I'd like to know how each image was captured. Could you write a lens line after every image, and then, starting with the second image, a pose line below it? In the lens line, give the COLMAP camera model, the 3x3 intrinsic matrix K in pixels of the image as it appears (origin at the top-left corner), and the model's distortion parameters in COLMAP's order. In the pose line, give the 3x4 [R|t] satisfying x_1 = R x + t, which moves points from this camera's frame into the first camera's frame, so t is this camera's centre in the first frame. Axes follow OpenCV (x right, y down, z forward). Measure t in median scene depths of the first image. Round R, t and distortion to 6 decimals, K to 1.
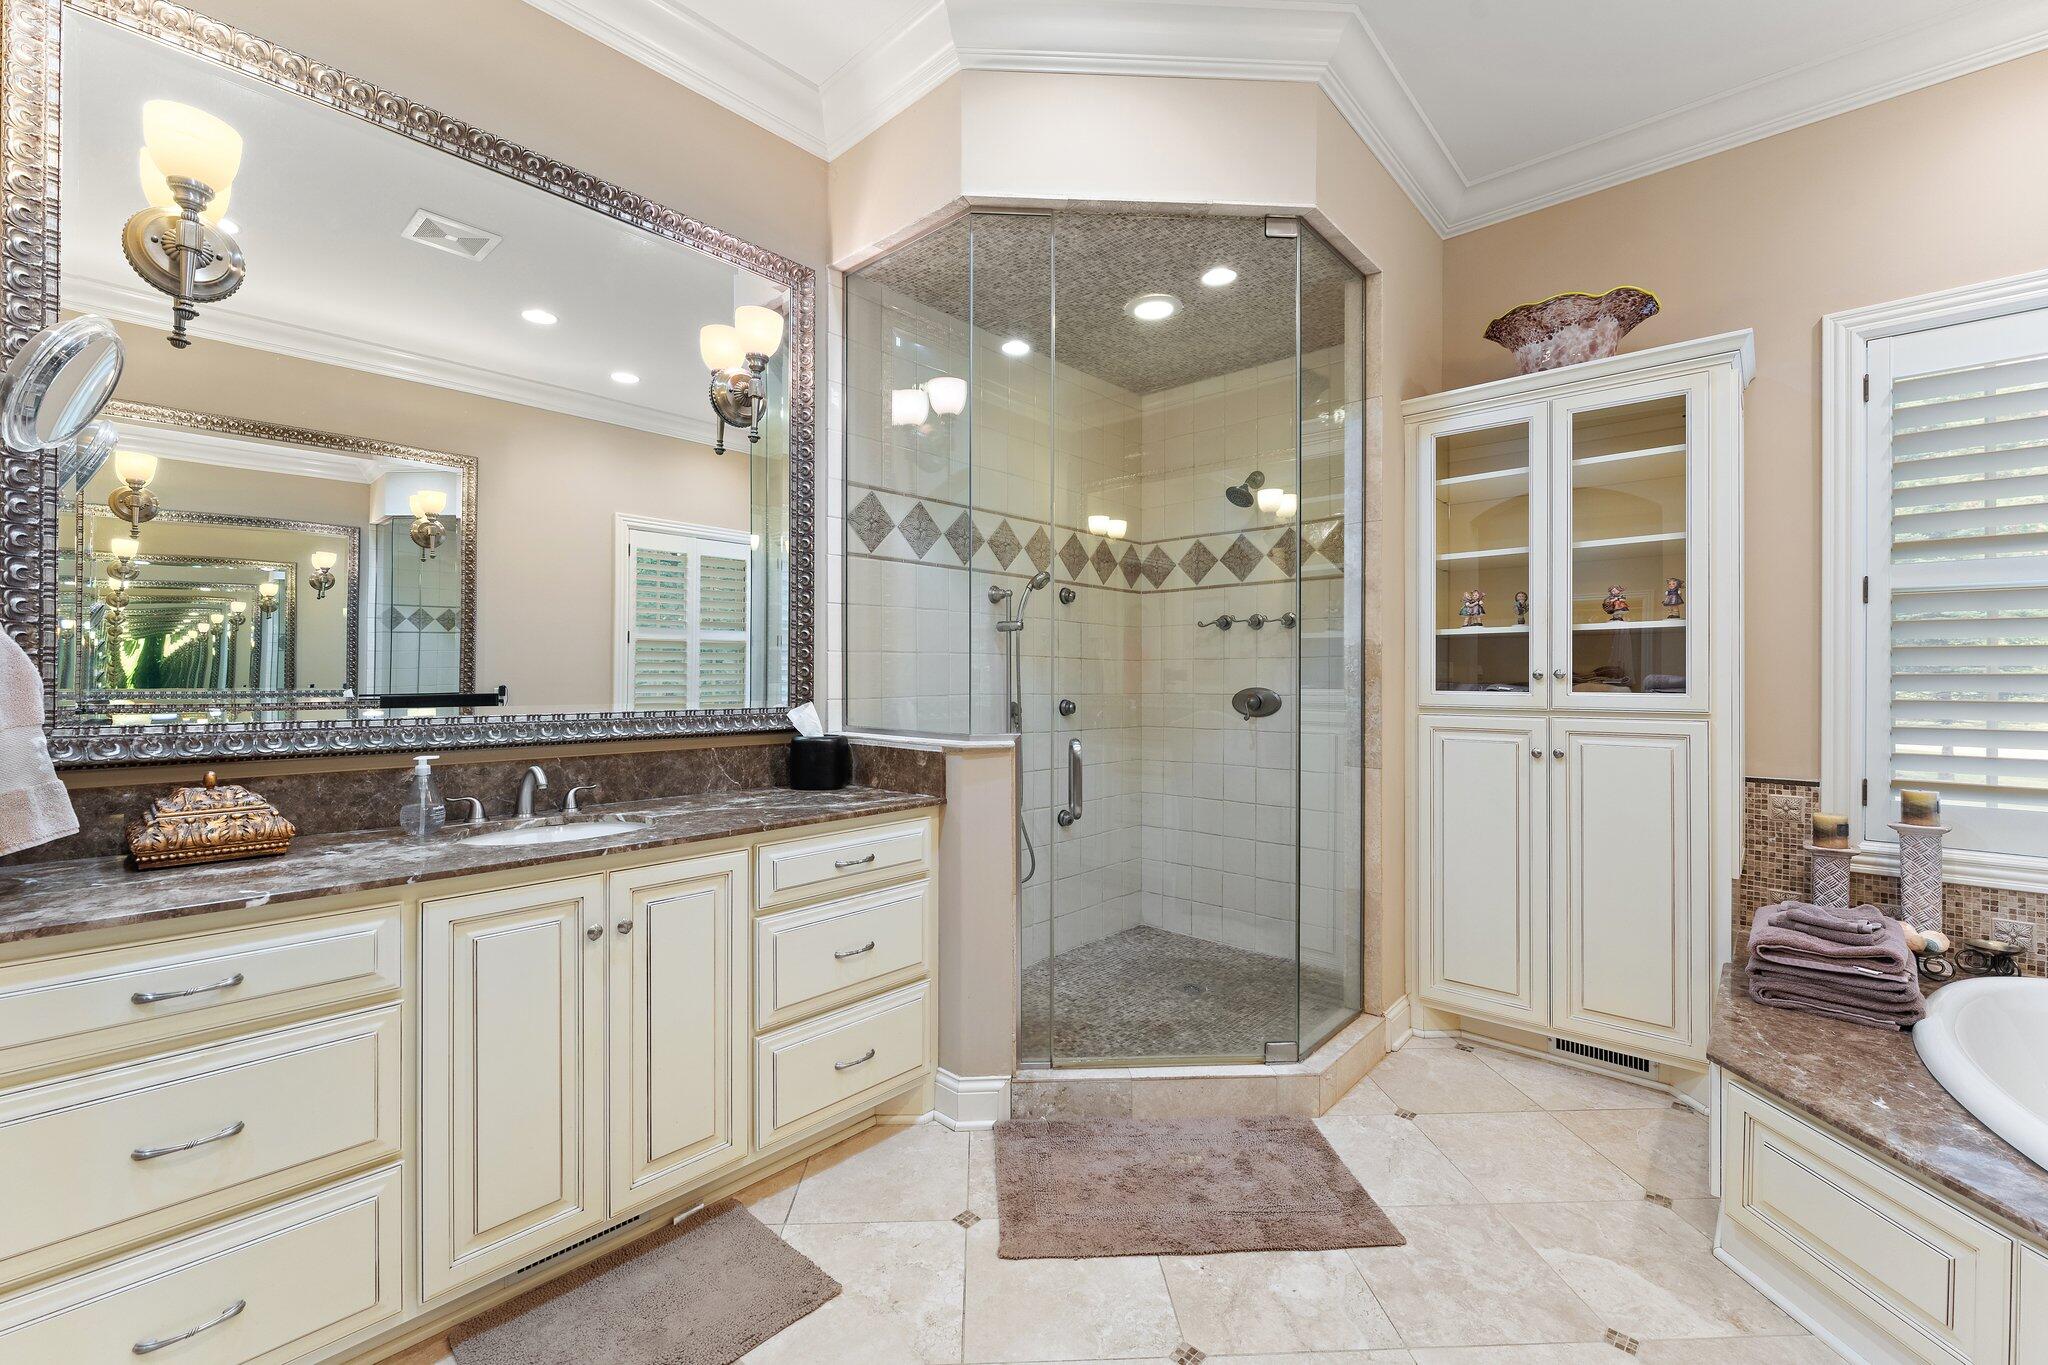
lens RADIAL K [[847.1, 0, 1019.6], [0, 847.1, 674.8], [0, 0, 1]] dist [-0.000259, 0.000048]
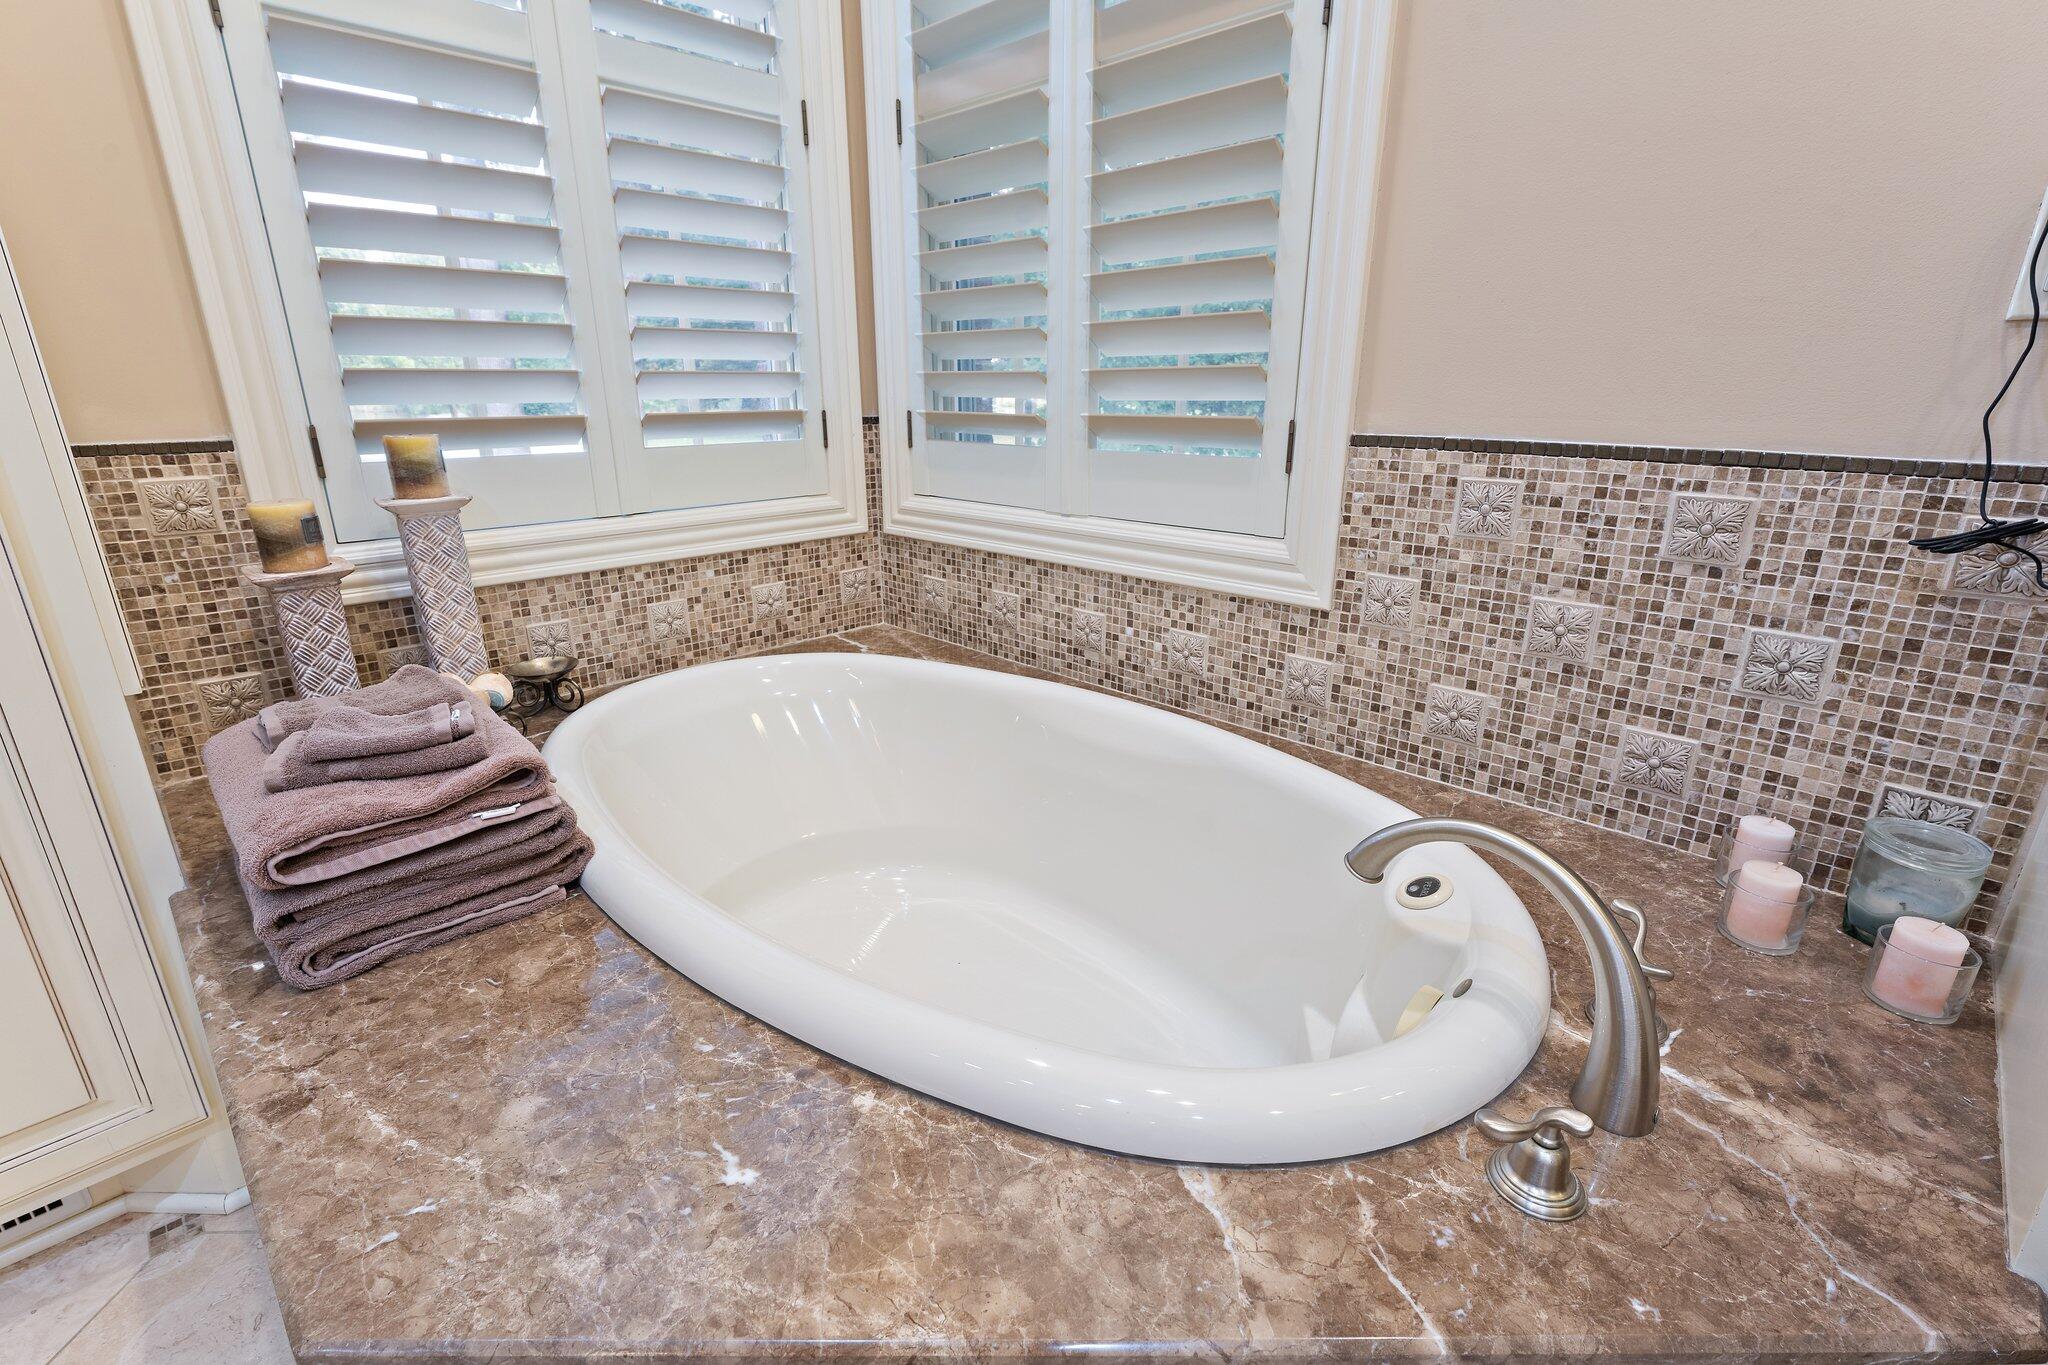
lens RADIAL K [[910.5, 0, 1023.5], [0, 910.5, 678.1], [0, 0, 1]] dist [-0.004883, -0.000719]
pose [[0.033676, -0.310173, 0.950084, 0.520107], [-0.000190, 0.950621, 0.310355, 0.115452], [-0.999433, -0.010632, 0.031954, 0.646674]]
